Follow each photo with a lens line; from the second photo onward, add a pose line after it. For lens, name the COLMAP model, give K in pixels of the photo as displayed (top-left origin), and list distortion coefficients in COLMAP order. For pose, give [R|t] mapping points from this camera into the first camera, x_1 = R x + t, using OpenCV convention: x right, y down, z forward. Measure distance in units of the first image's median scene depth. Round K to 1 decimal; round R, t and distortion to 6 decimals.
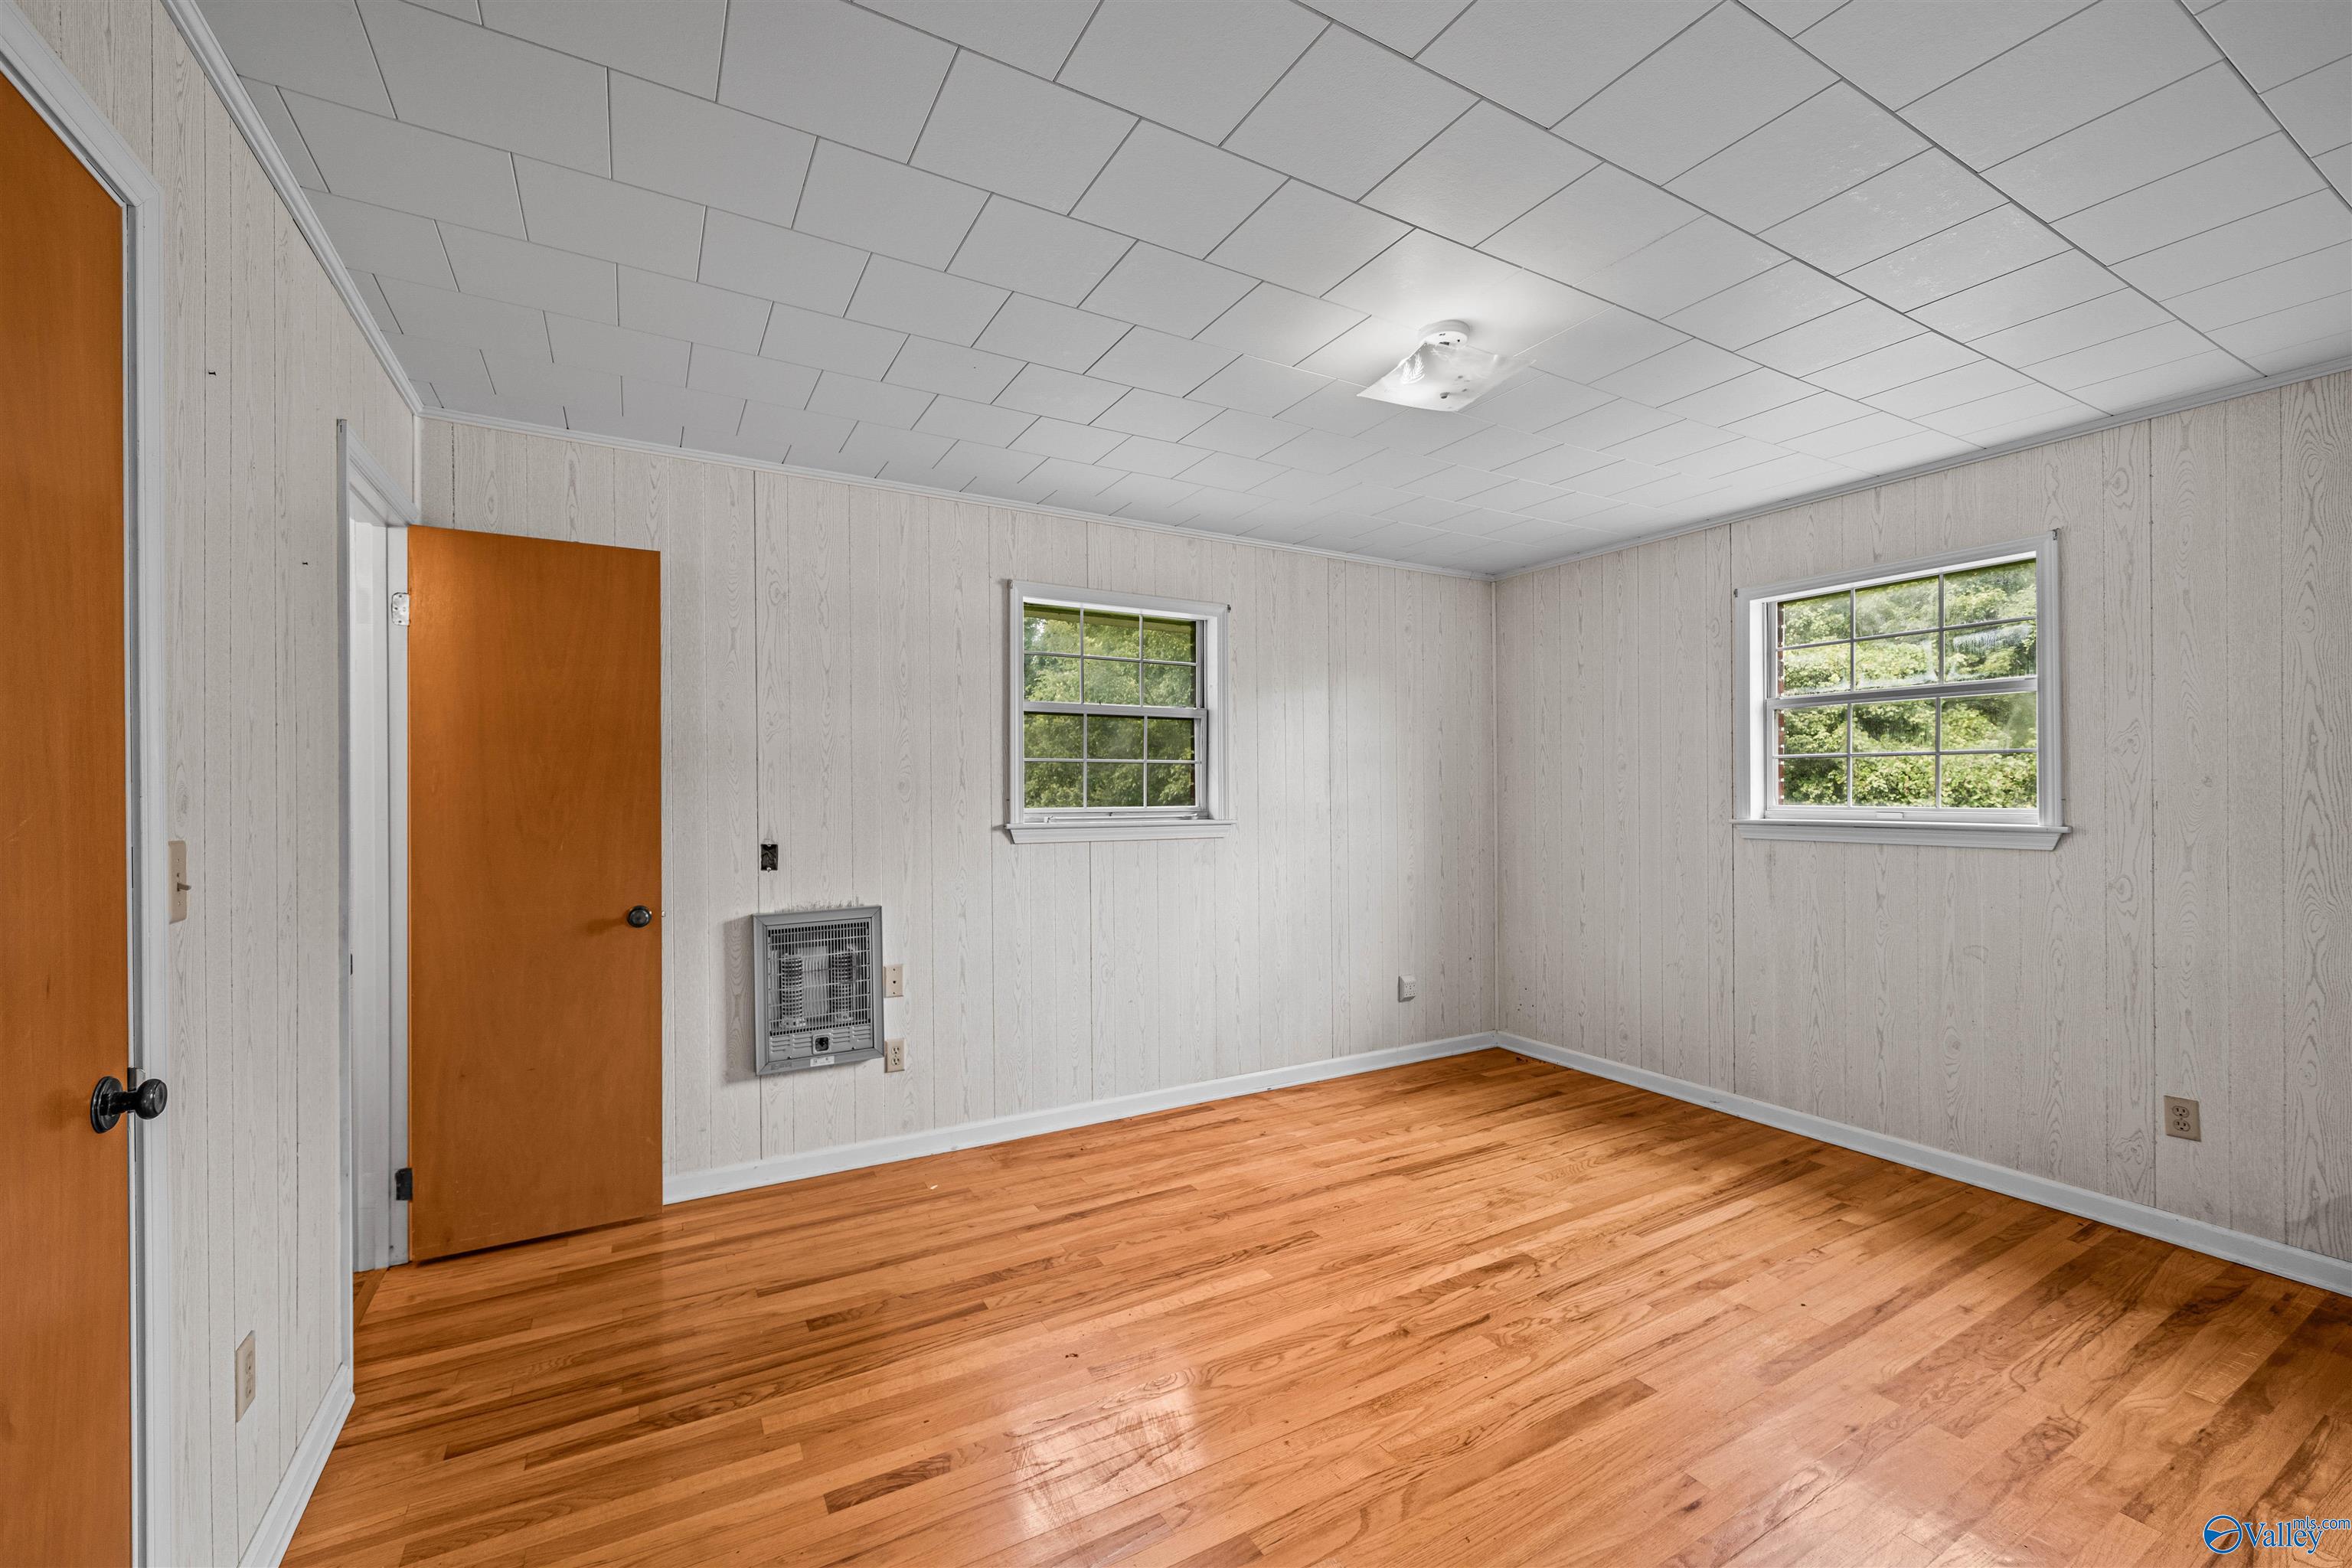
lens RADIAL K [[944.7, 0, 1163.4], [0, 944.7, 782.4], [0, 0, 1]] dist [-0.001765, 0.000299]
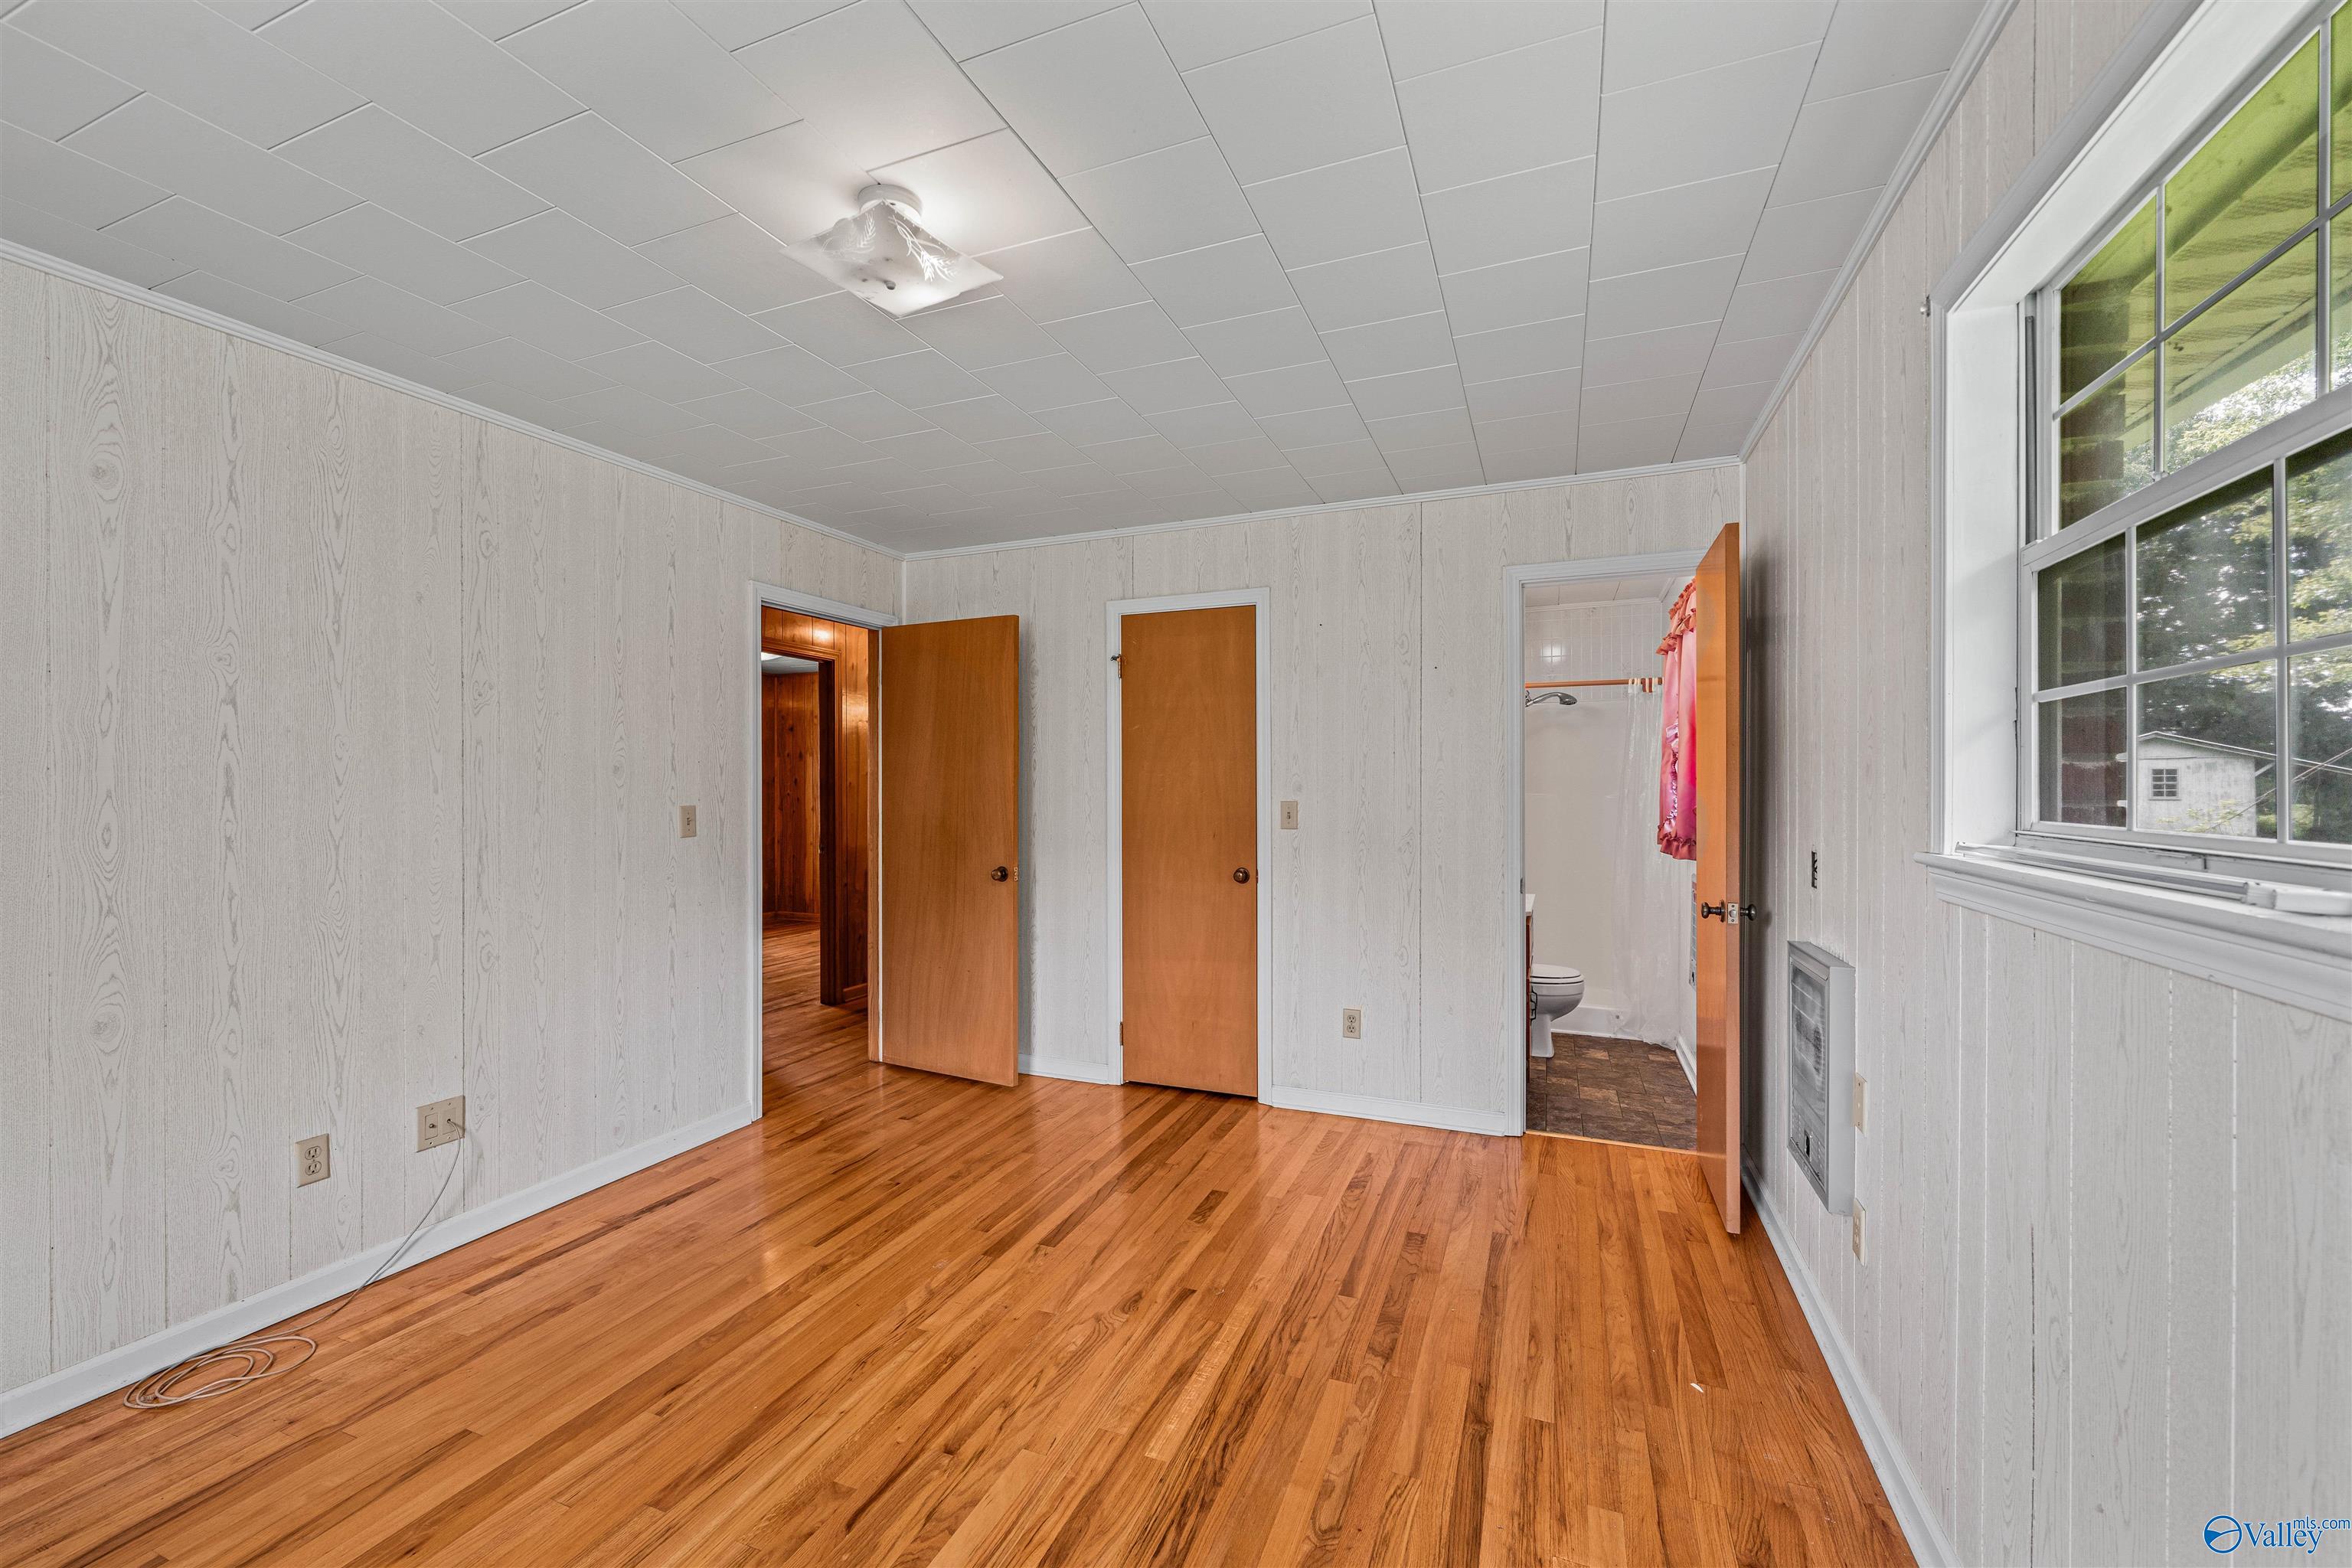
lens RADIAL K [[944.7, 0, 1163.4], [0, 944.7, 782.4], [0, 0, 1]] dist [-0.001765, 0.000299]
pose [[-0.783383, 0.002563, -0.621534, 0.587402], [0.010536, 0.999903, -0.009156, 0.016949], [0.621450, -0.013721, -0.783333, 1.680839]]
